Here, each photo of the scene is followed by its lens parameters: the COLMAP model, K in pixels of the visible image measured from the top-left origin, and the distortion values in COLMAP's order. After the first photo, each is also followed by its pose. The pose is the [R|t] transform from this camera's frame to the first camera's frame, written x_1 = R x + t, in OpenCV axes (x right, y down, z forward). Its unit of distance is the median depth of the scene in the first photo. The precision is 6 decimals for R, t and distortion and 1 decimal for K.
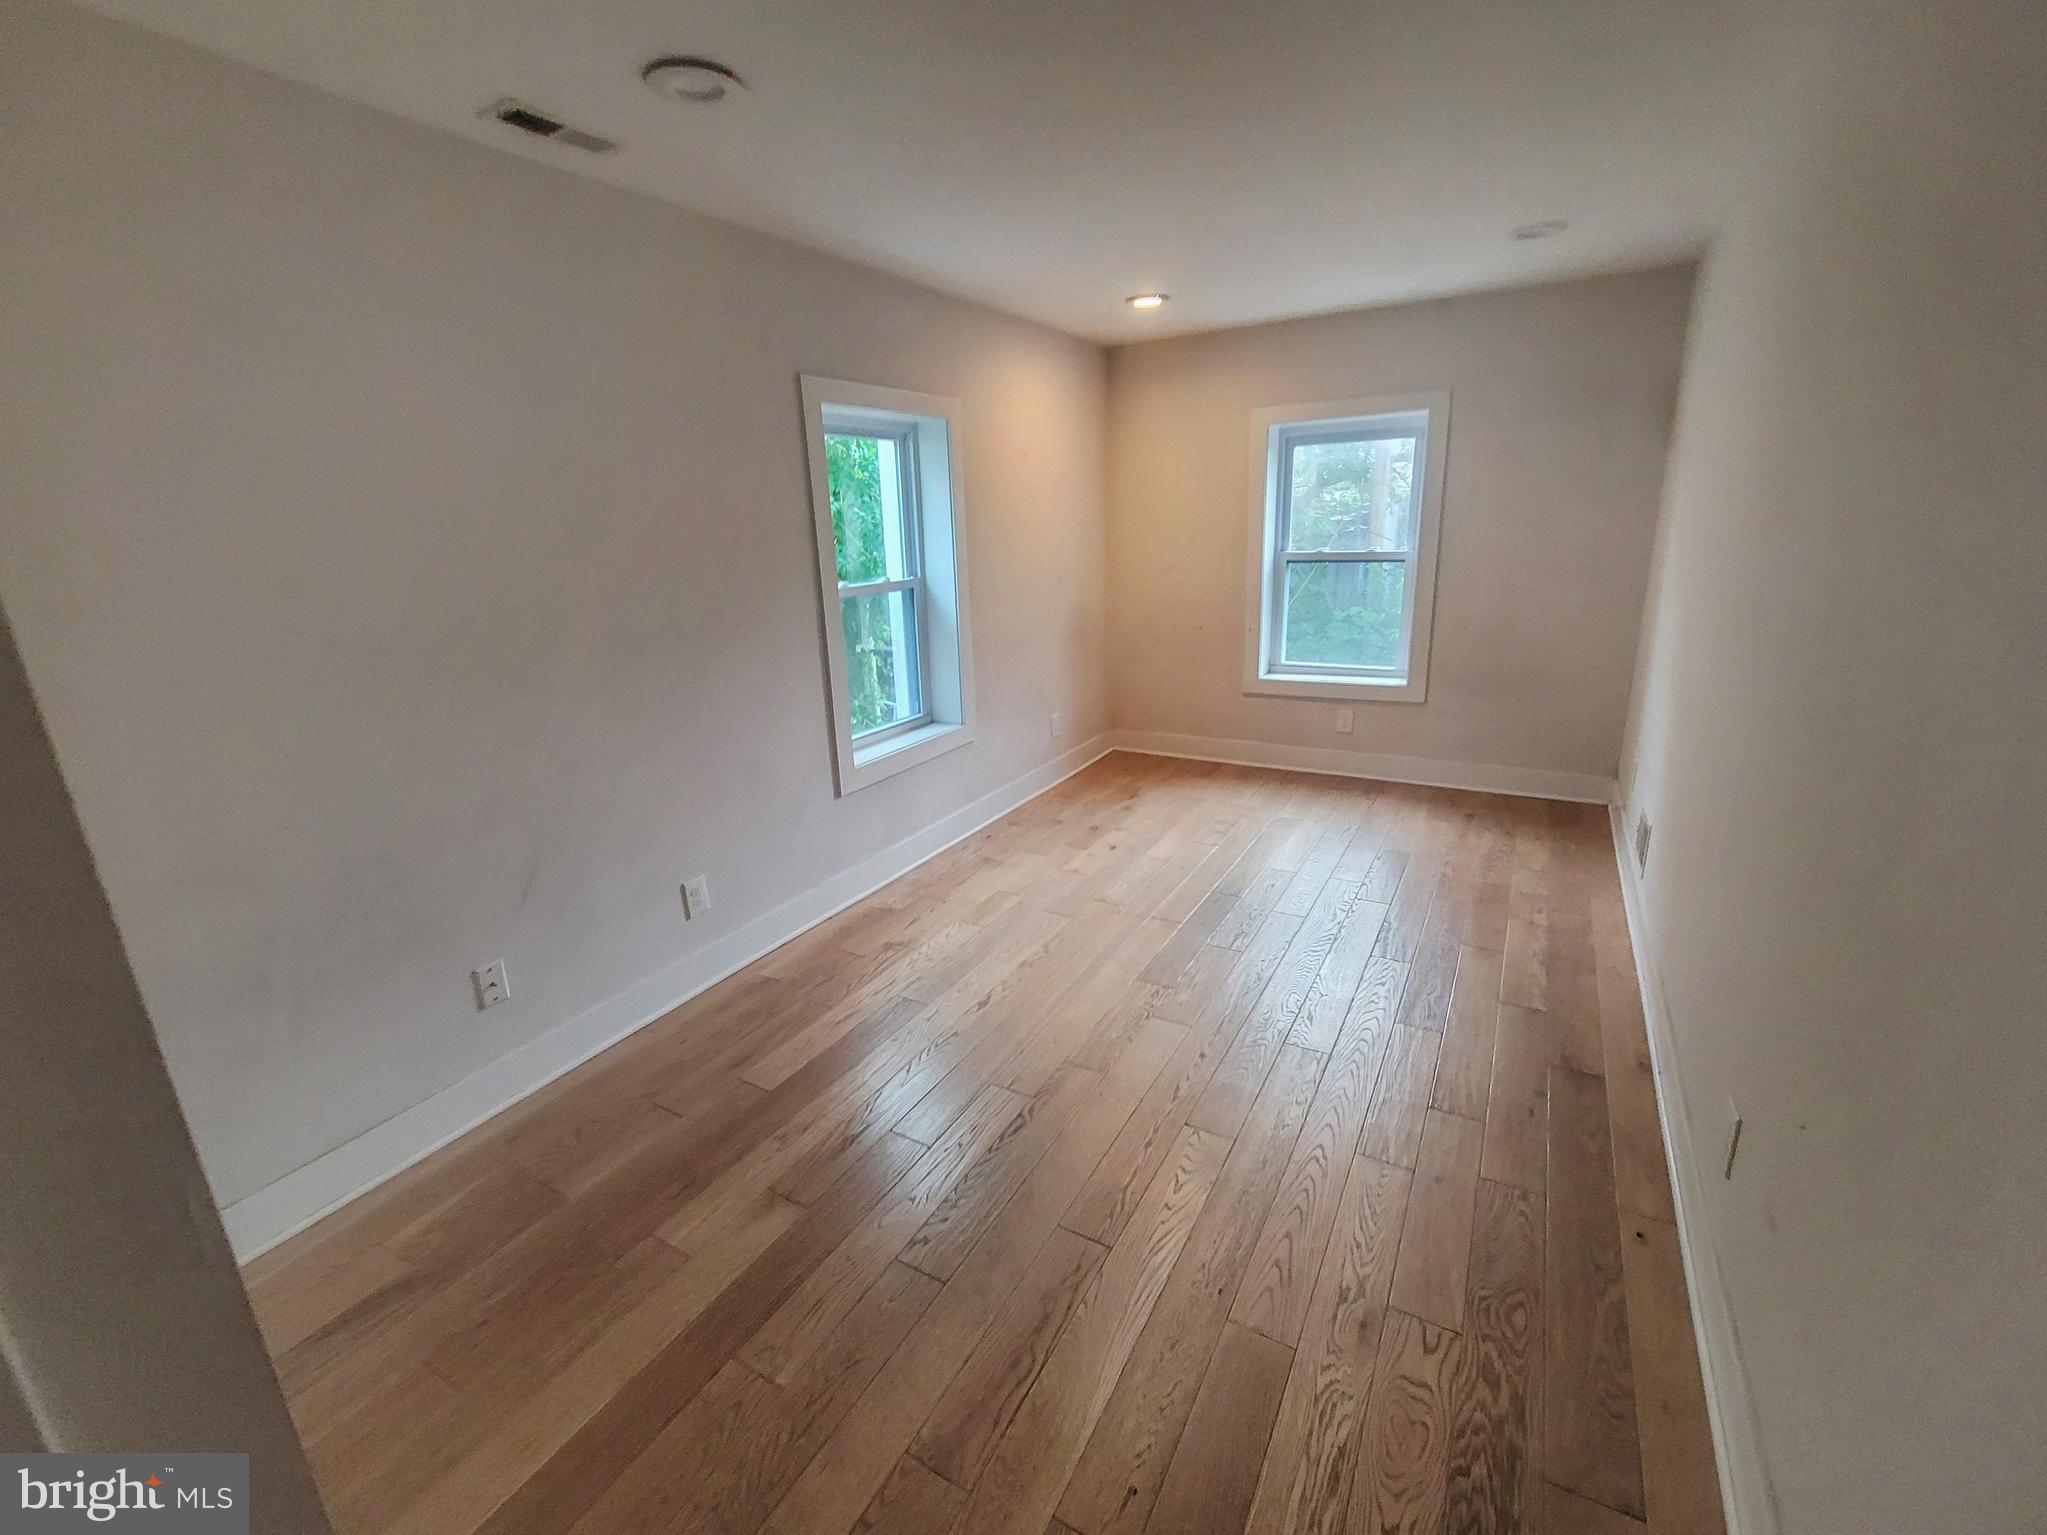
lens RADIAL K [[887.1, 0, 1023.5], [0, 887.1, 767.5], [0, 0, 1]] dist [0.000339, -0.000003]
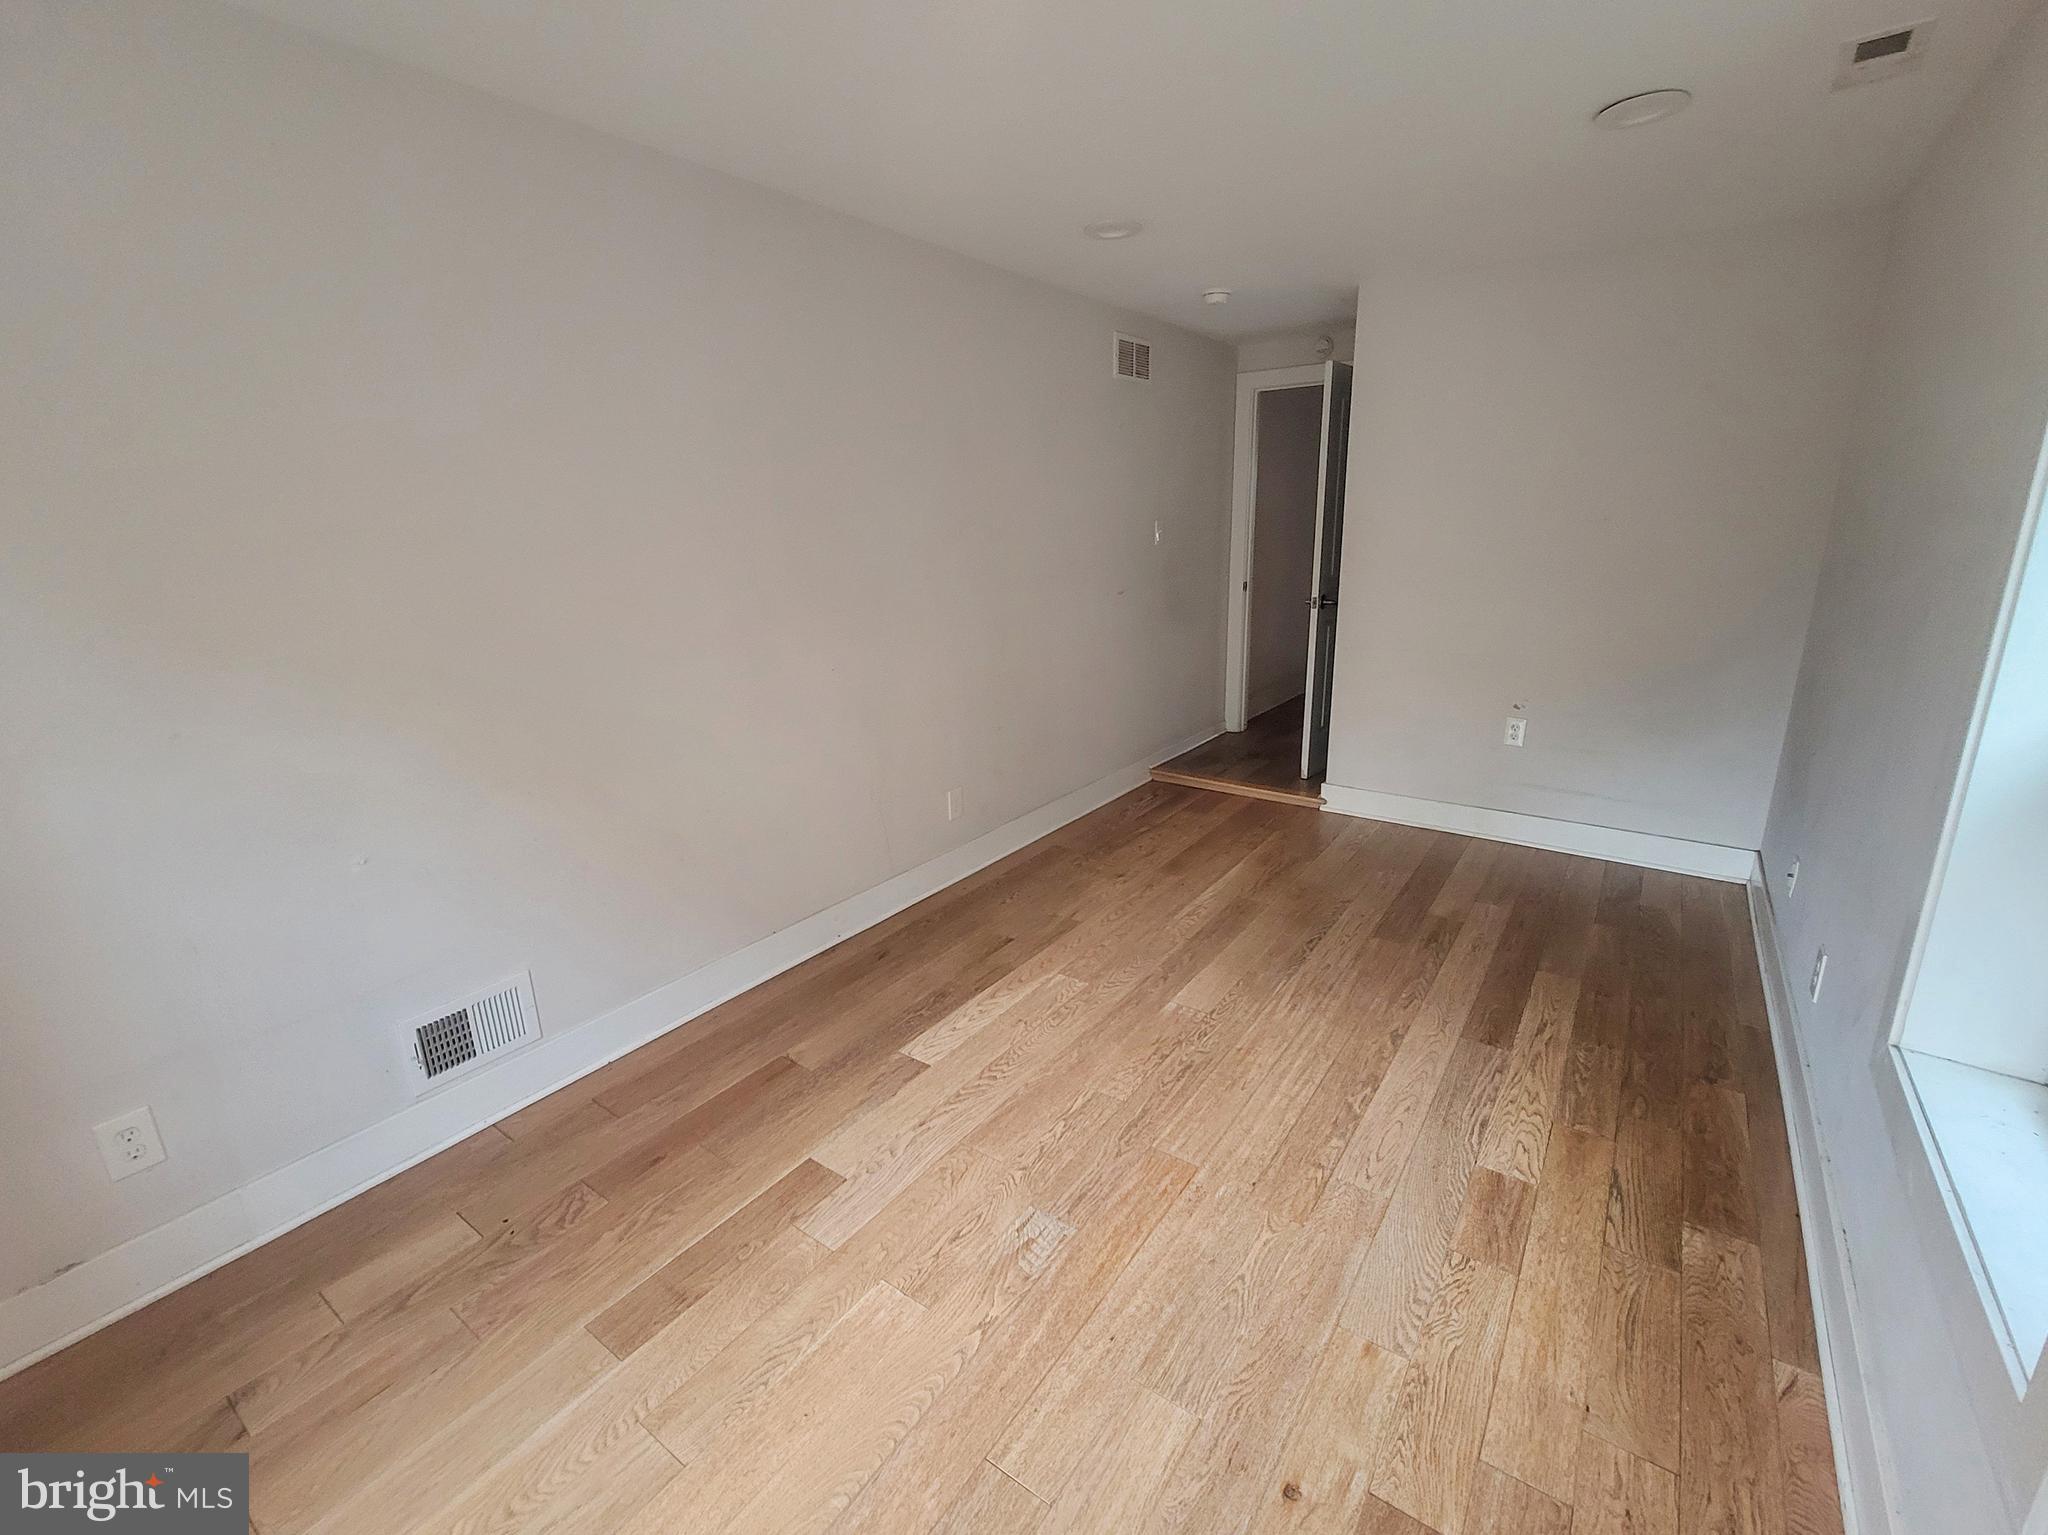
lens RADIAL K [[887.6, 0, 1024.0], [0, 887.6, 767.5], [0, 0, 1]] dist [0.000339, -0.000003]
pose [[-0.993472, 0.031951, 0.109513, 0.265066], [0.084415, 0.851613, 0.517328, -0.552835], [-0.076733, 0.523196, -0.848751, 1.961903]]
